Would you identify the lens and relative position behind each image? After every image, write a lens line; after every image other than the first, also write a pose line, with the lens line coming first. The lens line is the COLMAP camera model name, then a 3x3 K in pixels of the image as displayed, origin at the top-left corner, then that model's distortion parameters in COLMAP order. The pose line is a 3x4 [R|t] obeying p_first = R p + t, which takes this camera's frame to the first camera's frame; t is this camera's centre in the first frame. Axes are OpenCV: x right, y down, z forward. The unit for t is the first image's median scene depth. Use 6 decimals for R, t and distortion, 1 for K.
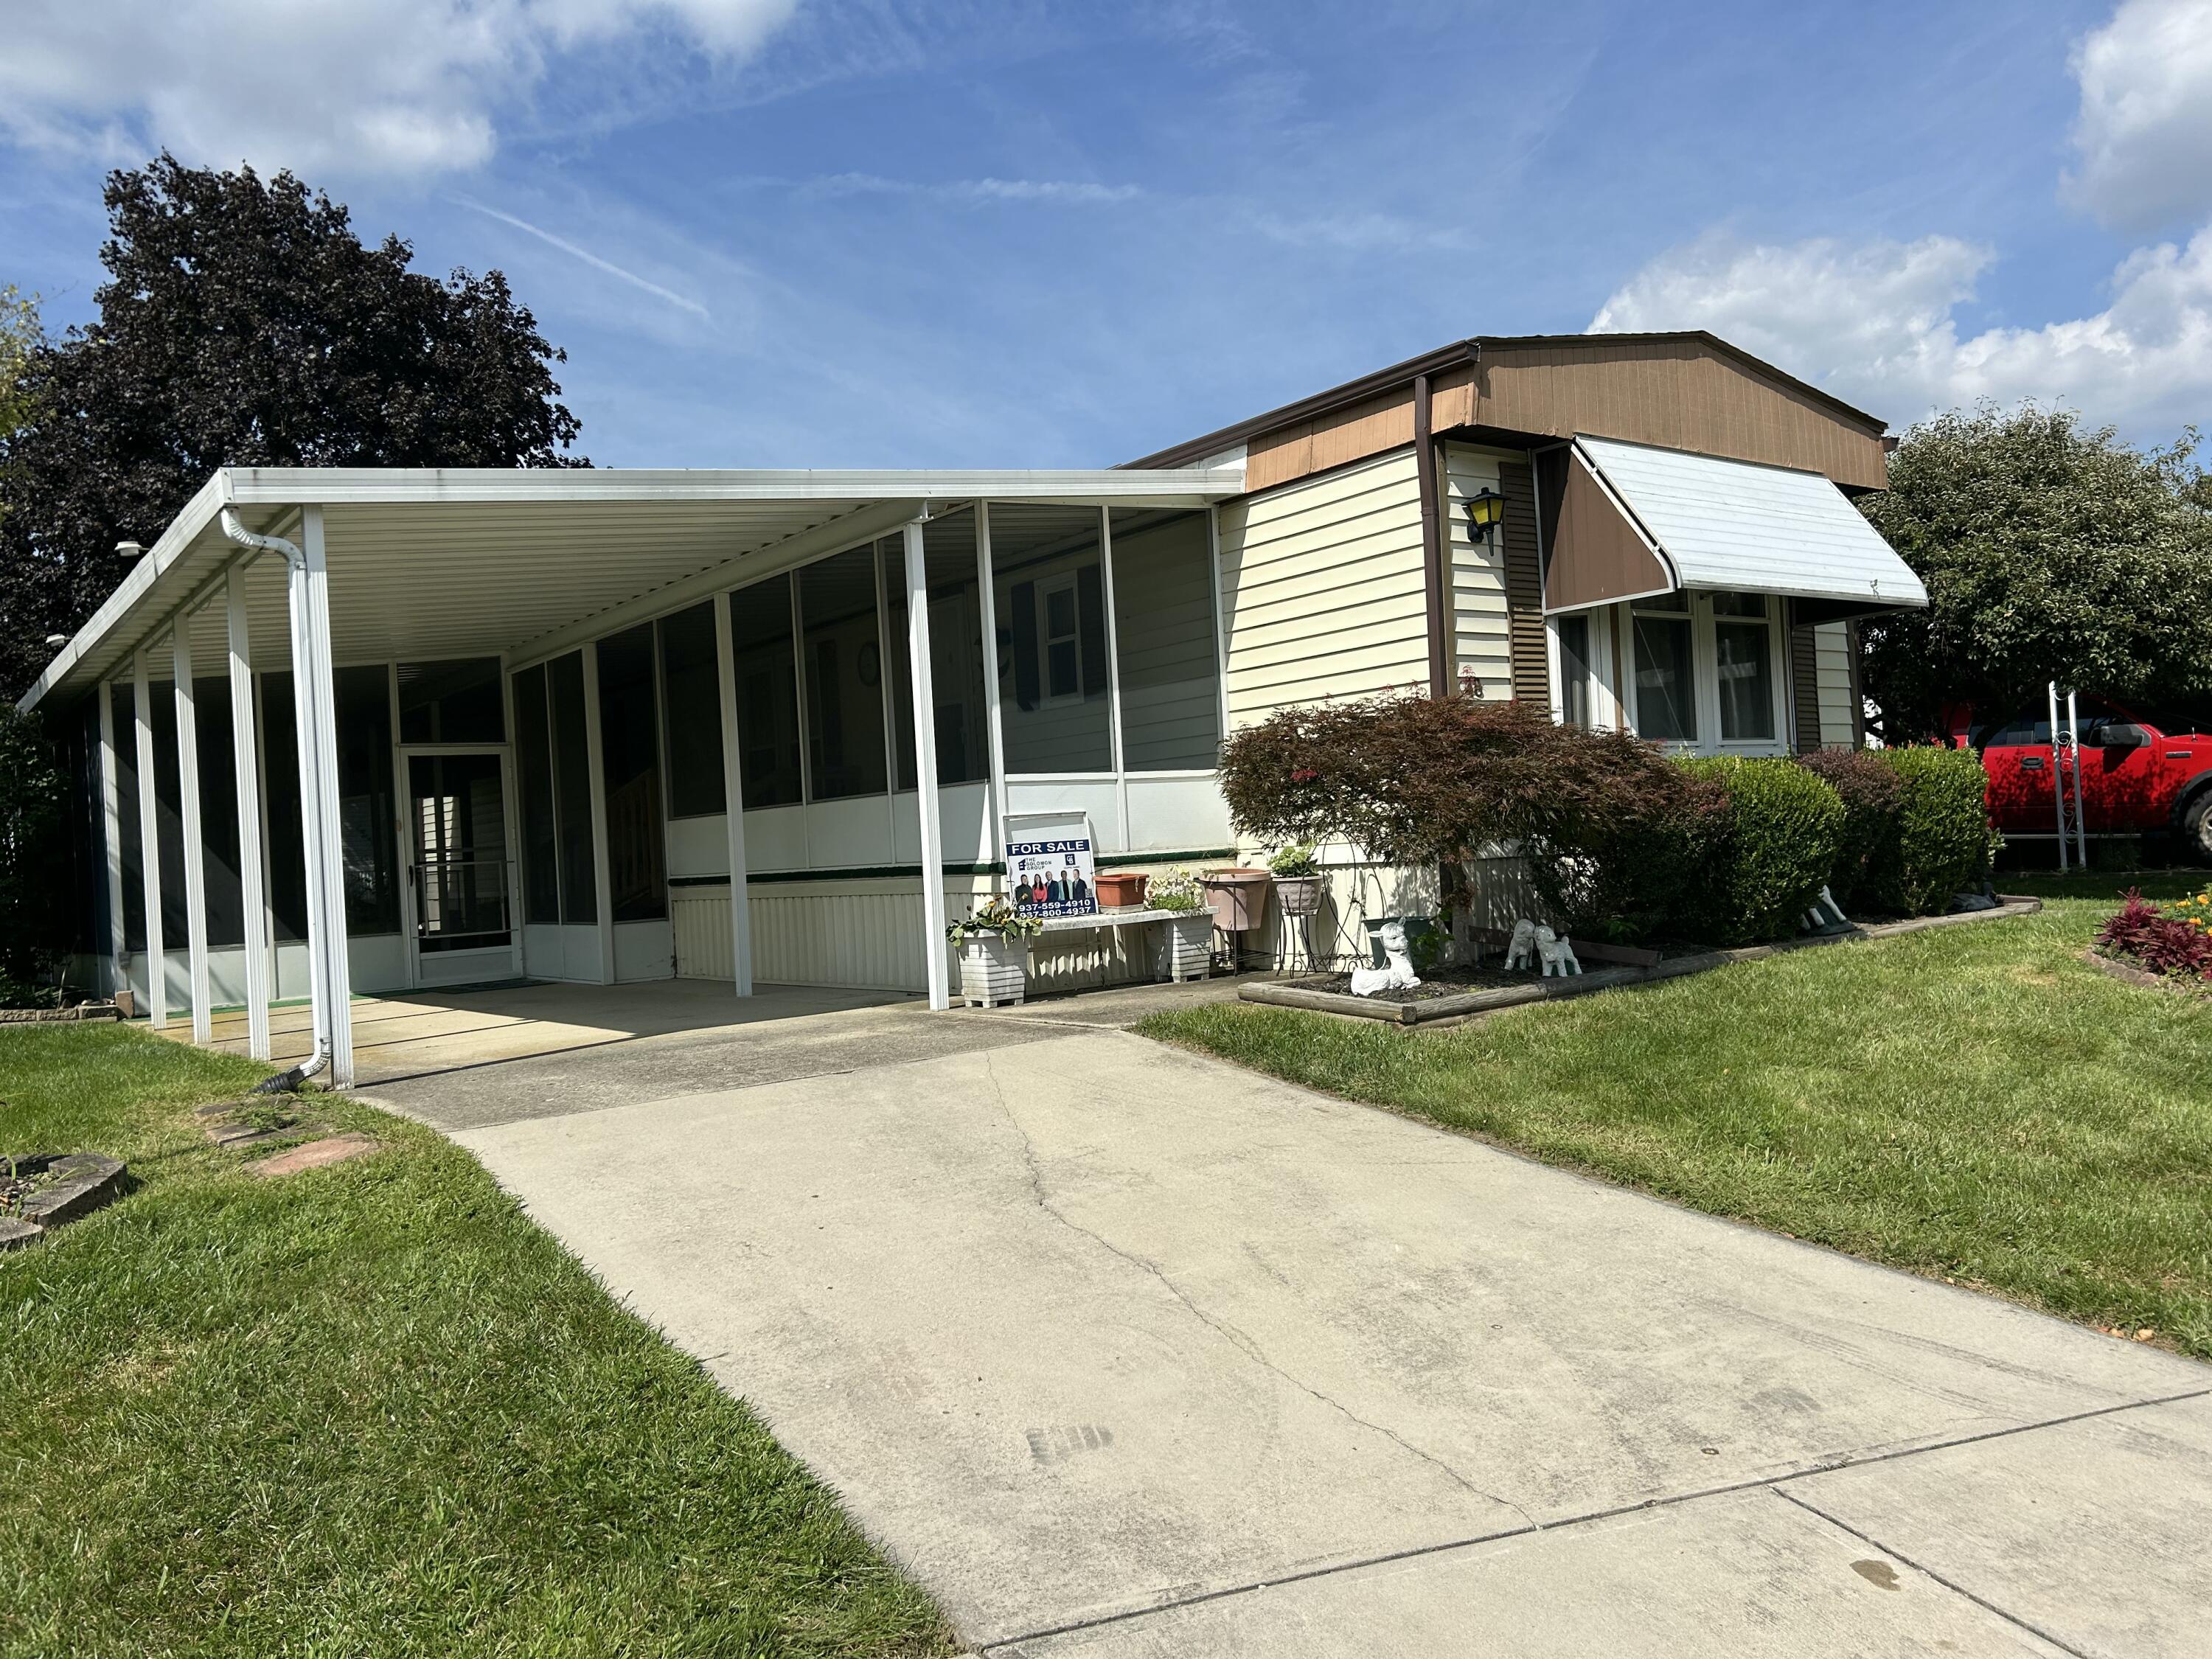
lens RADIAL K [[1664.3, 0, 1112.6], [0, 1664.3, 836.7], [0, 0, 1]] dist [0.057186, -0.071496]
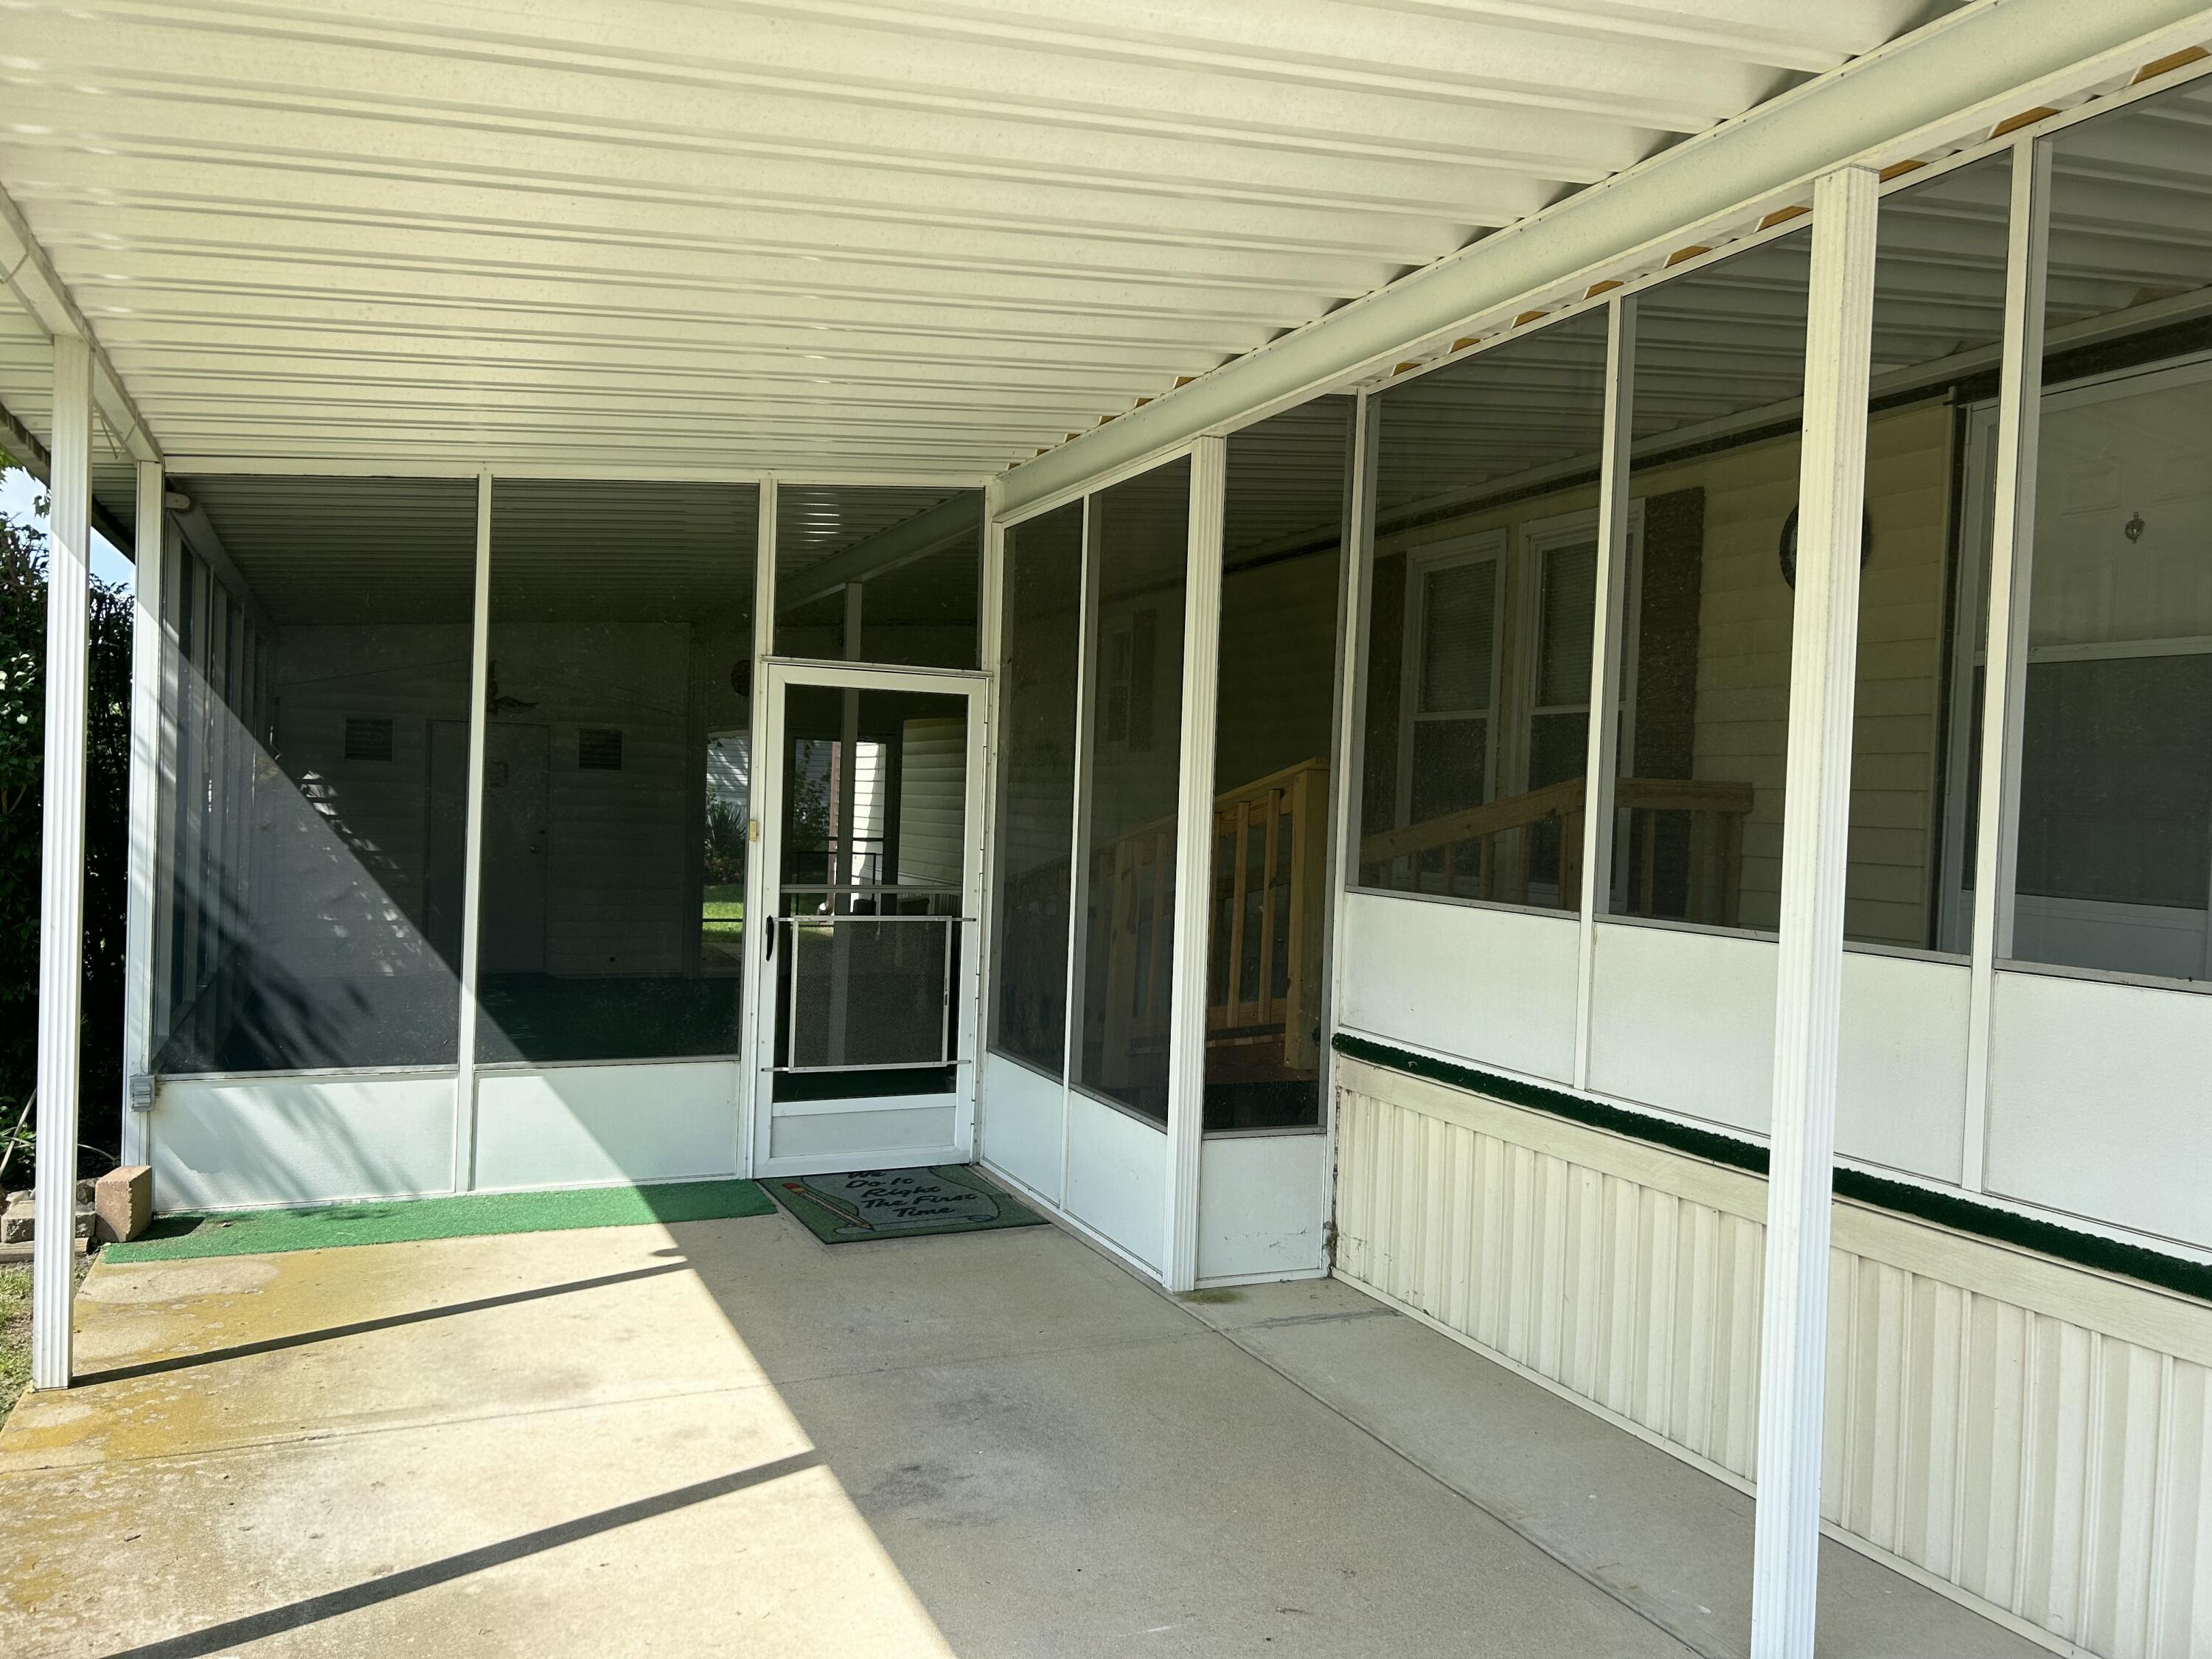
lens RADIAL K [[1664.3, 0, 1103.5], [0, 1664.3, 839.8], [0, 0, 1]] dist [0.057186, -0.071496]
pose [[0.966770, 0.097989, -0.236123, -0.211921], [-0.089825, 0.994935, 0.045116, -0.032721], [0.239347, -0.022407, 0.970675, 0.547005]]
